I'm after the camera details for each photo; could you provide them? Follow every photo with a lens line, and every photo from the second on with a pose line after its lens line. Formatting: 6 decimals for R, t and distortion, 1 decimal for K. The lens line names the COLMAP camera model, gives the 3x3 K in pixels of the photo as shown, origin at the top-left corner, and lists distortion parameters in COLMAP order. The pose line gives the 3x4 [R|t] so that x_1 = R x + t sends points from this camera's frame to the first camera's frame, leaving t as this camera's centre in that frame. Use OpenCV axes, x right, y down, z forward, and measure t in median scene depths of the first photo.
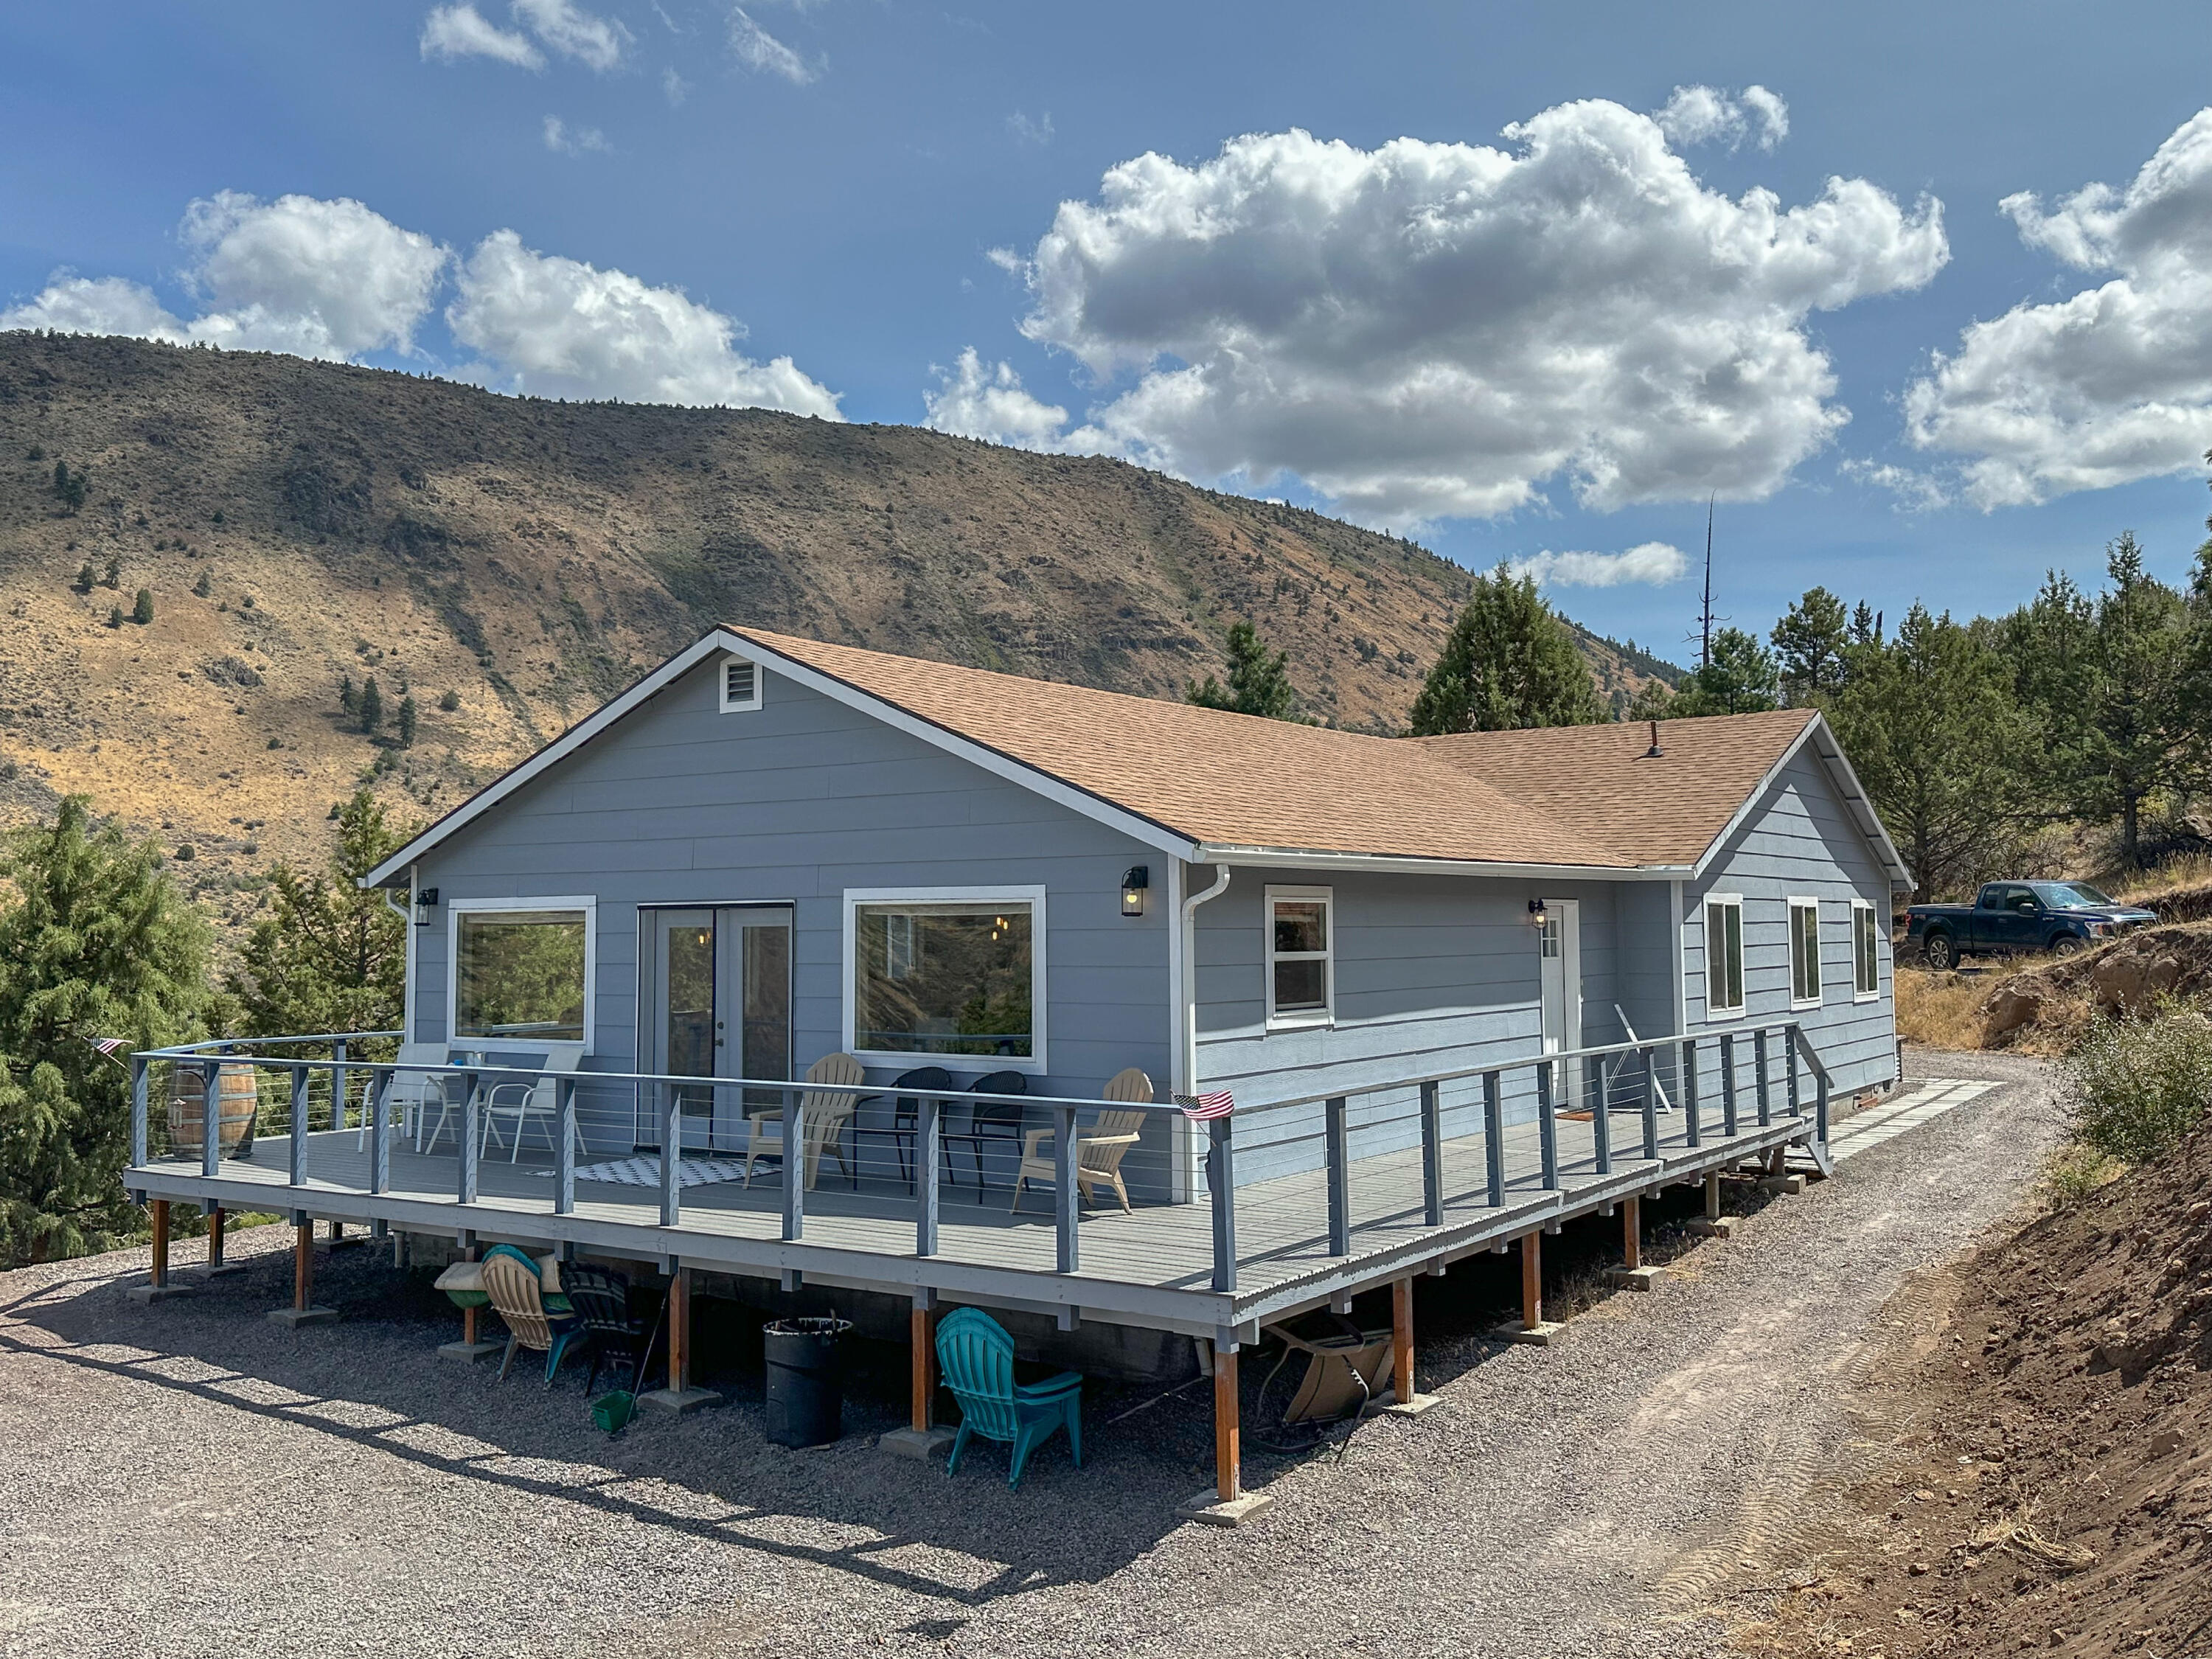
lens RADIAL K [[1887.2, 0, 1117.1], [0, 1887.2, 826.0], [0, 0, 1]] dist [0.176459, -0.404593]
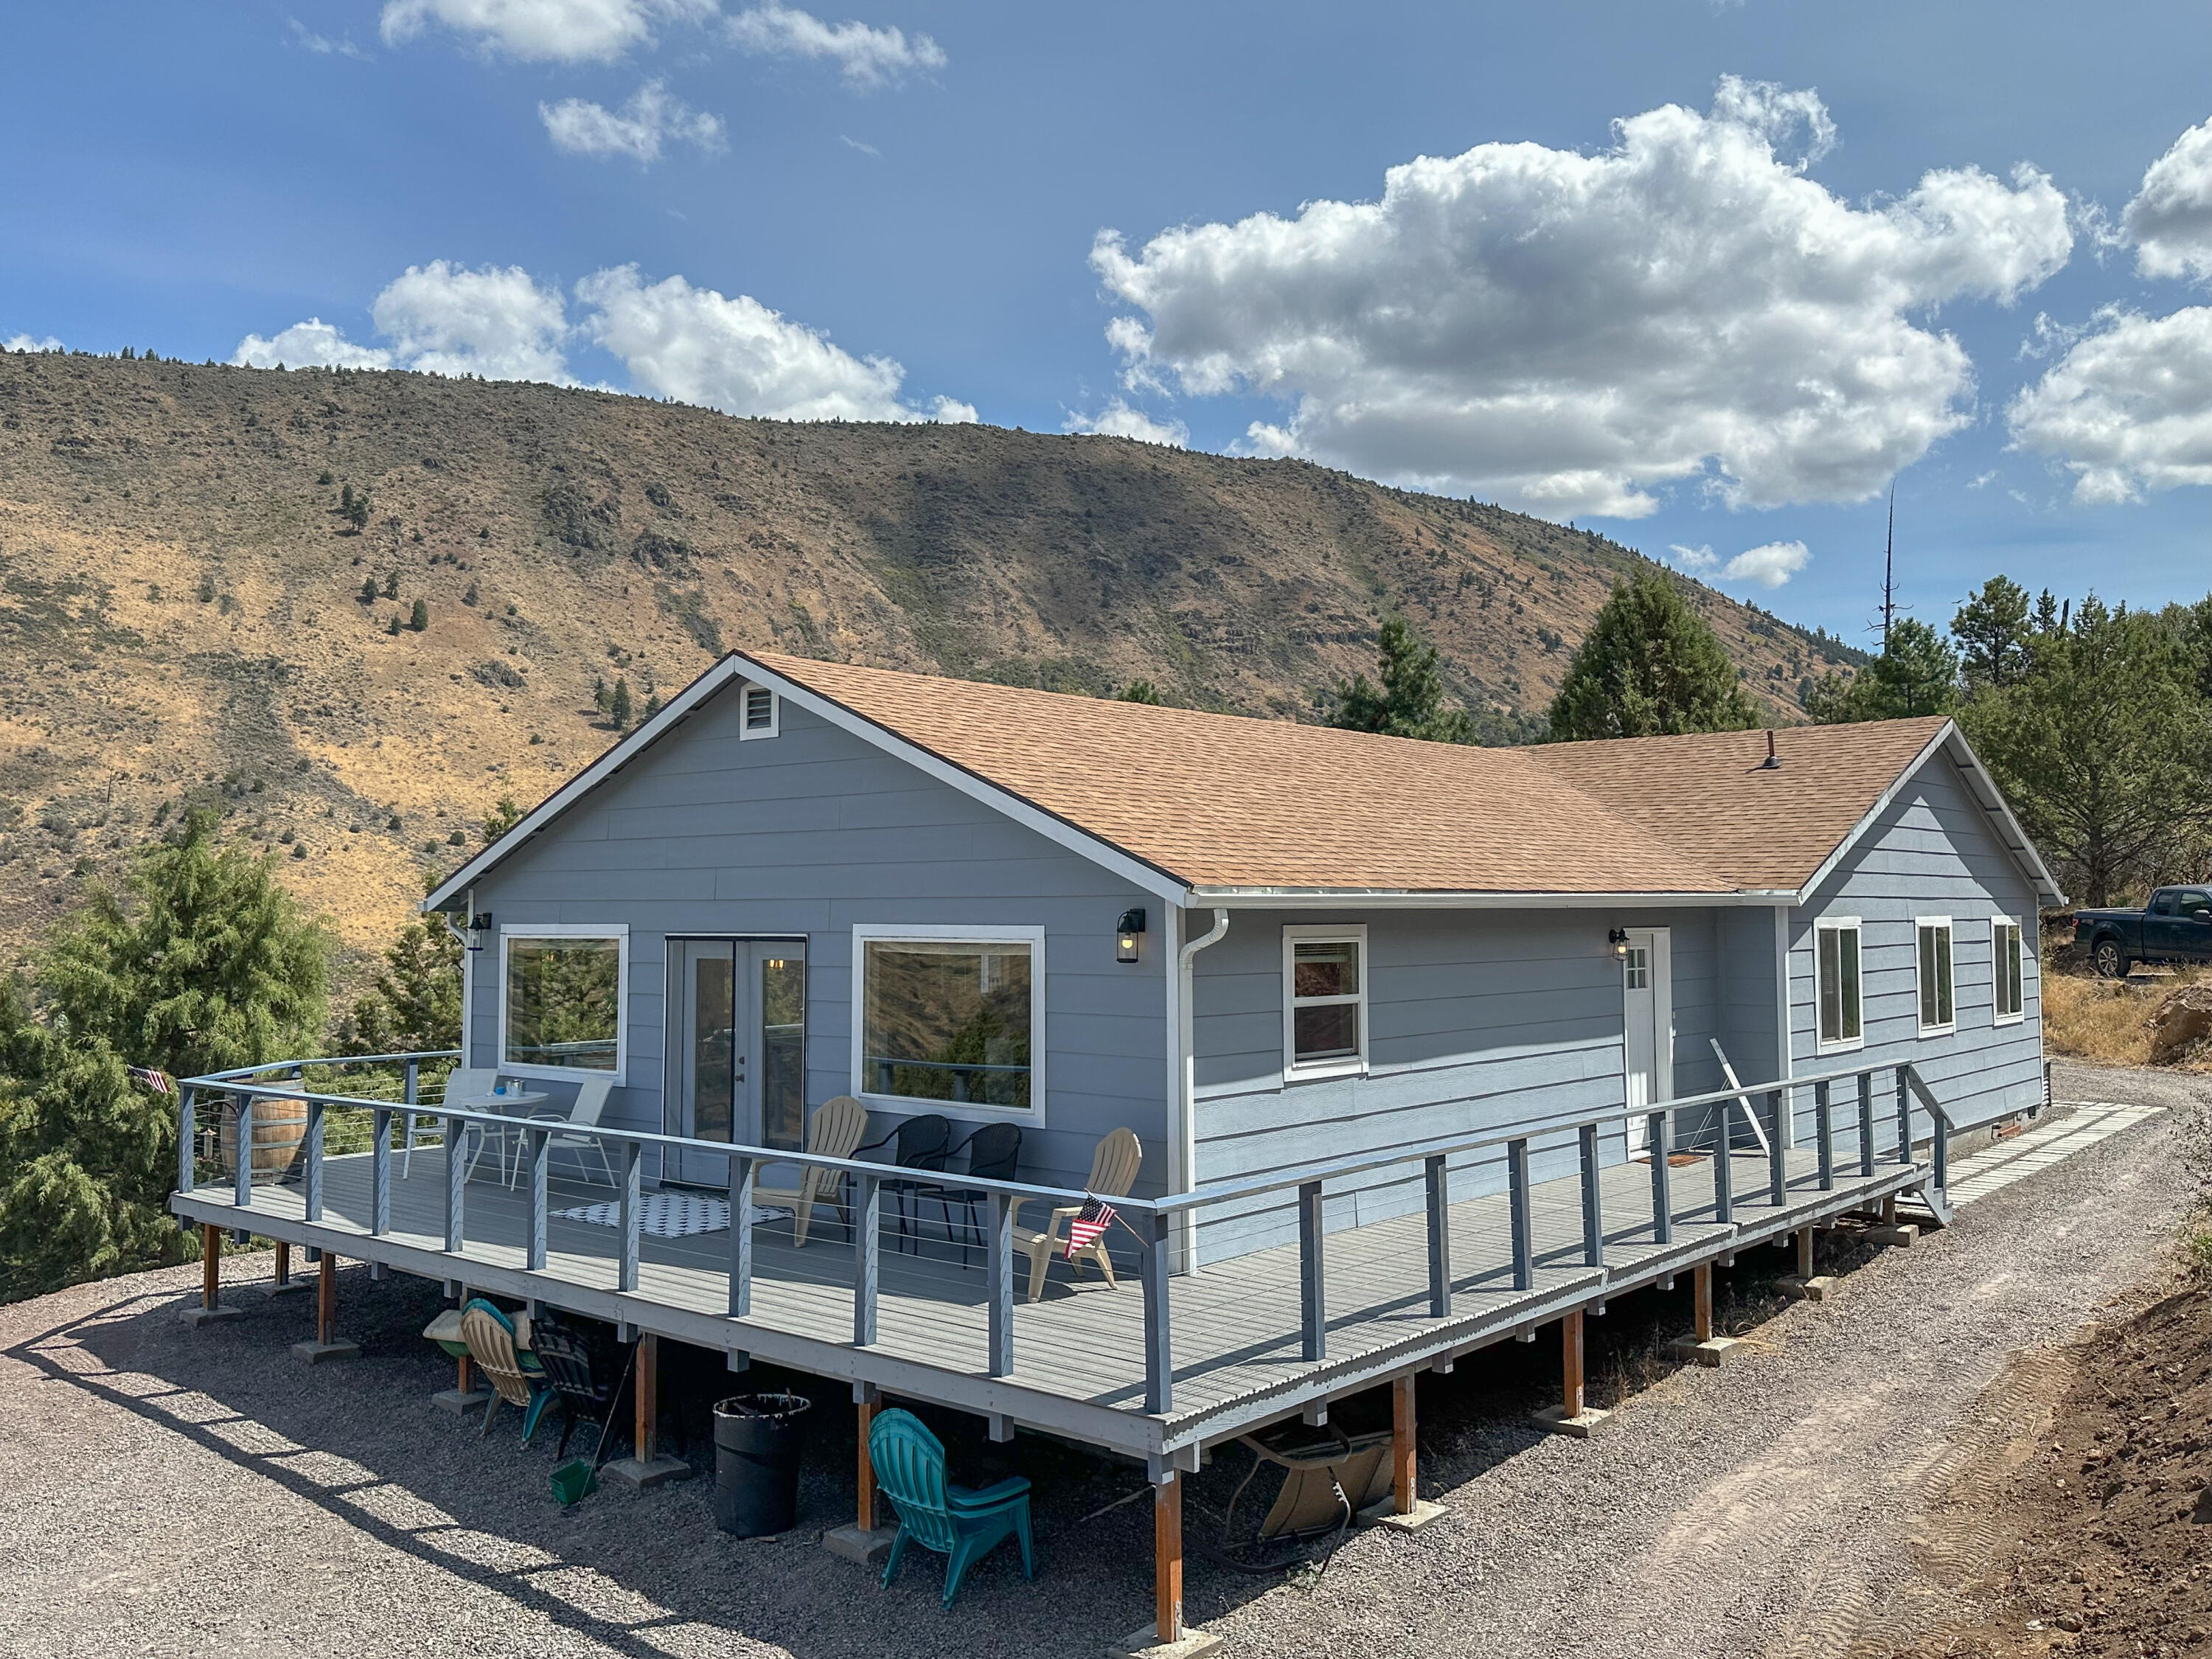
lens RADIAL K [[1793.3, 0, 1110.1], [0, 1793.3, 835.7], [0, 0, 1]] dist [0.131093, -0.236672]
pose [[0.994149, 0.000010, -0.108015, 0.078119], [0.001371, 0.999918, 0.012713, -0.021537], [0.108006, -0.012787, 0.994068, 0.101431]]
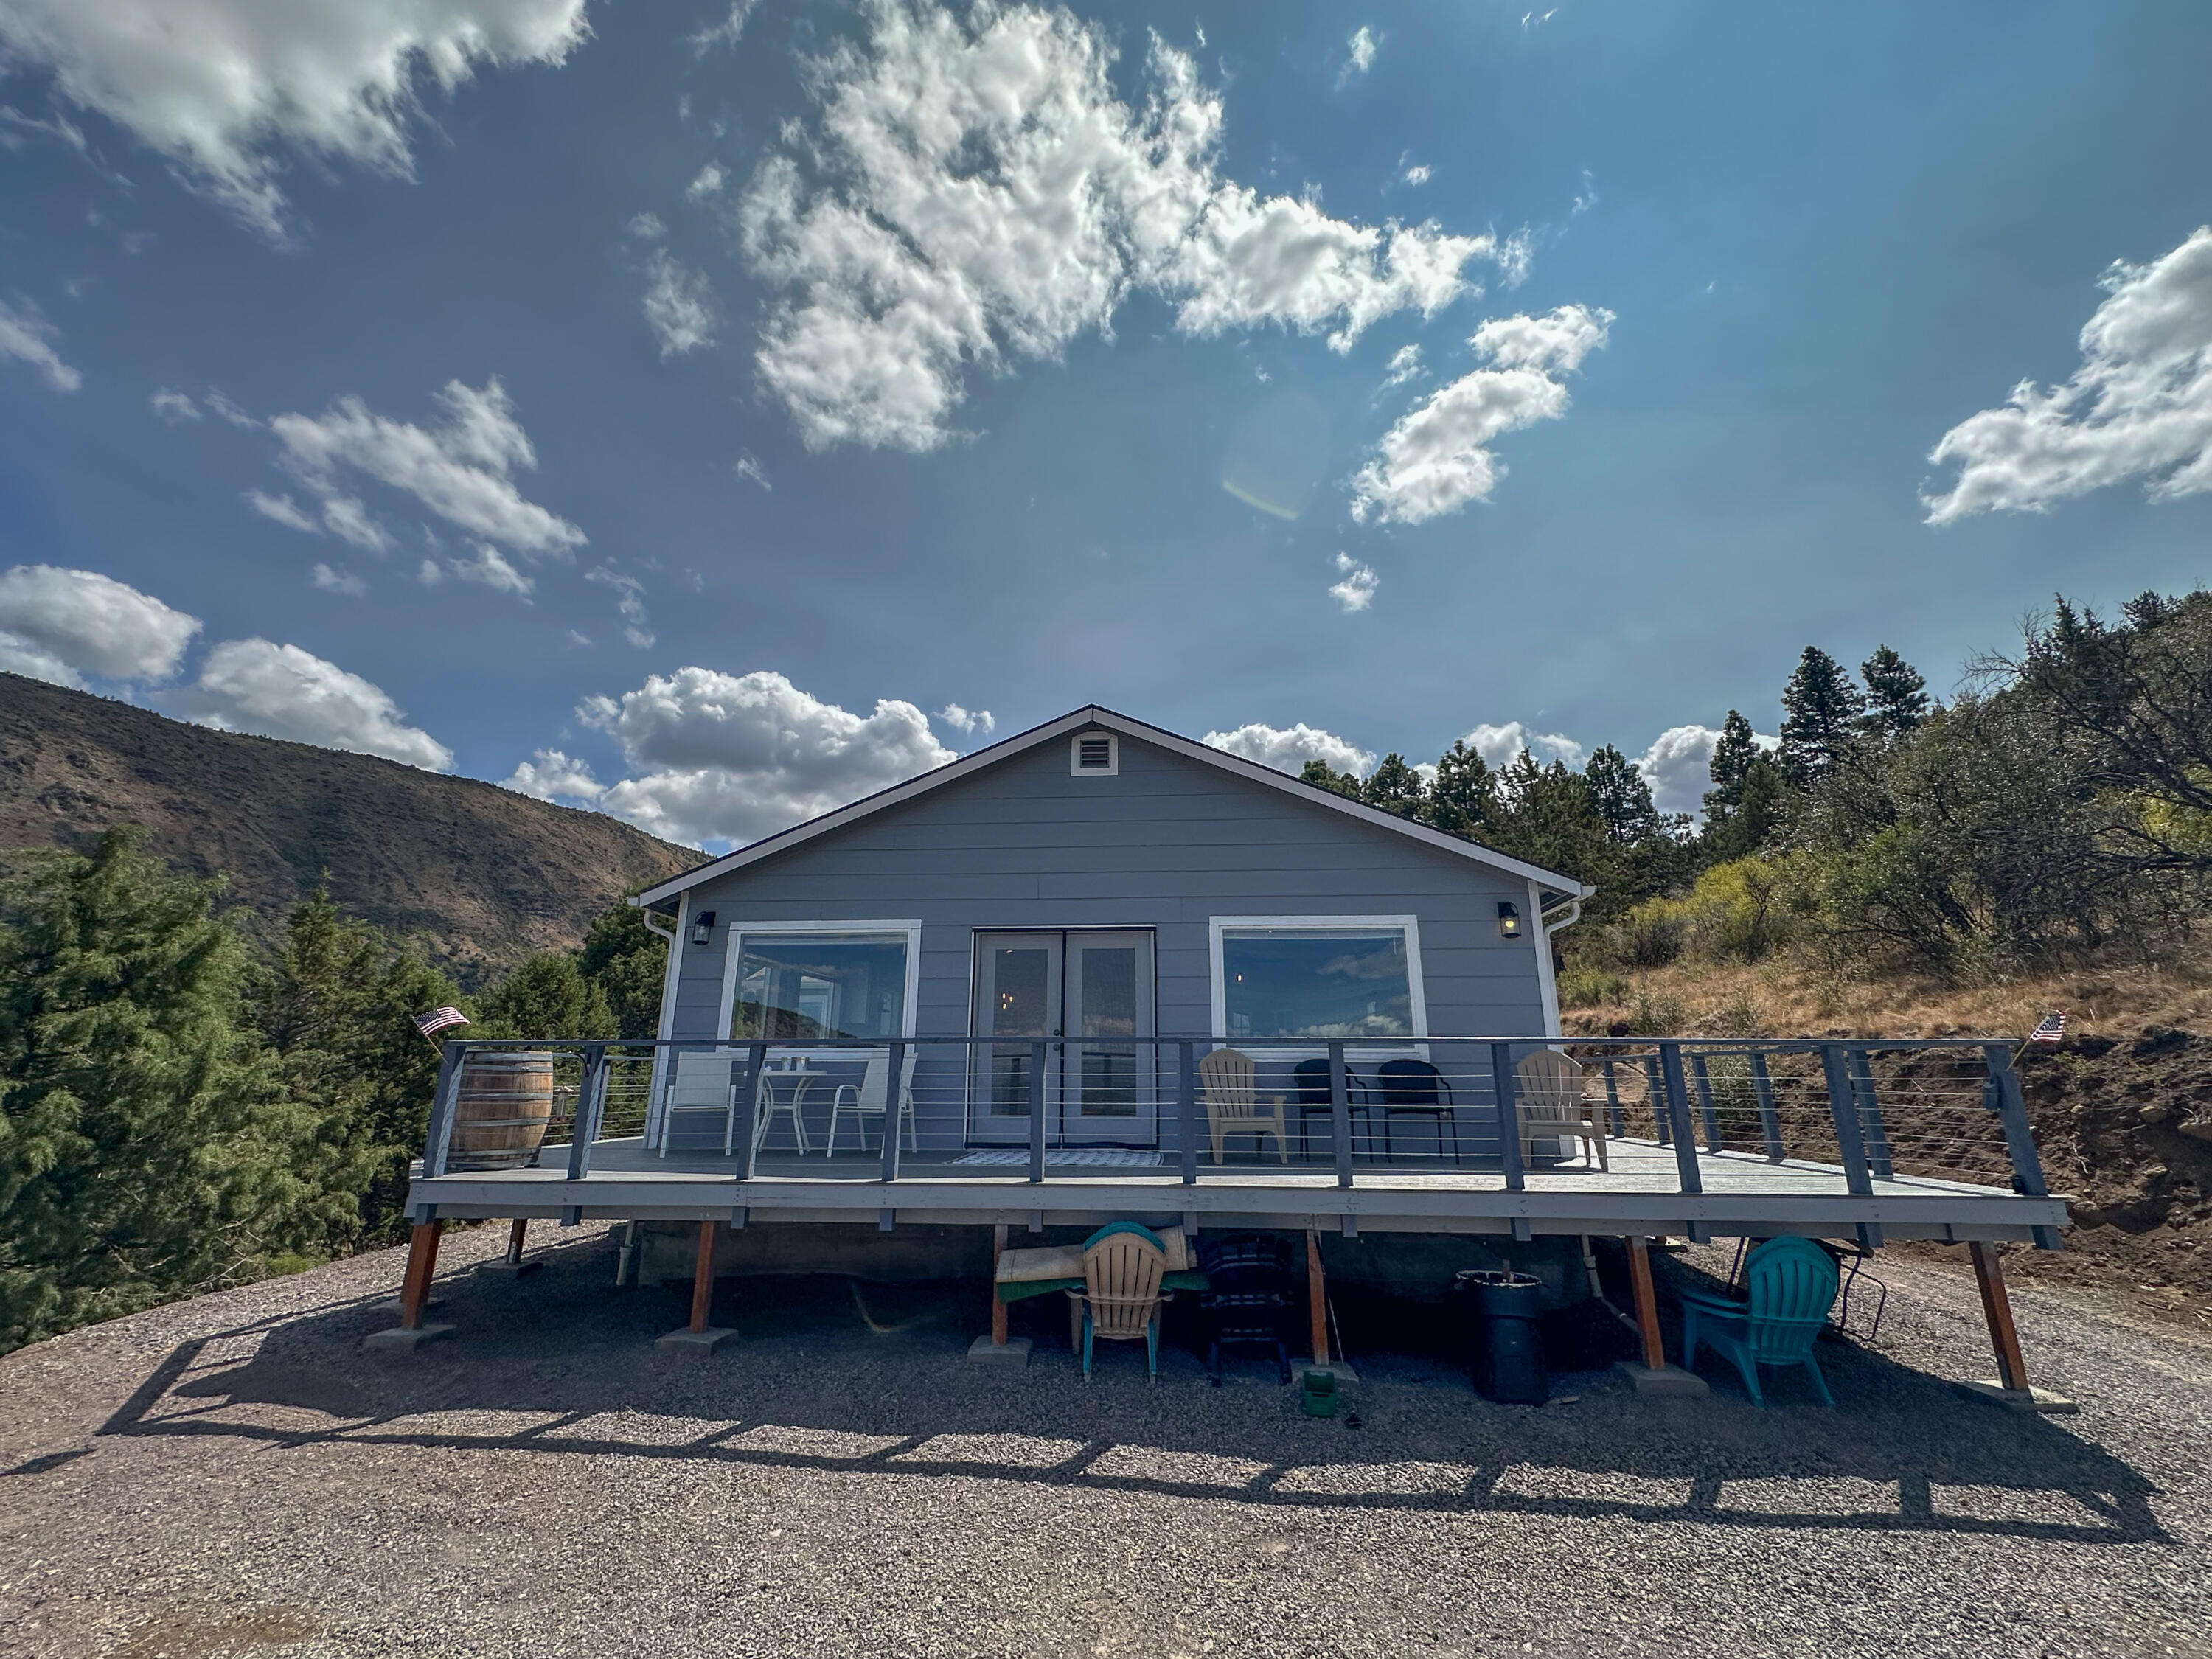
lens RADIAL K [[907.9, 0, 1106.0], [0, 907.9, 829.5], [0, 0, 1]] dist [-0.000043, 0.000049]
pose [[0.865016, 0.143813, 0.480692, -0.465436], [-0.037422, 0.973866, -0.224019, 0.106233], [-0.500346, 0.175791, 0.847792, 0.481888]]
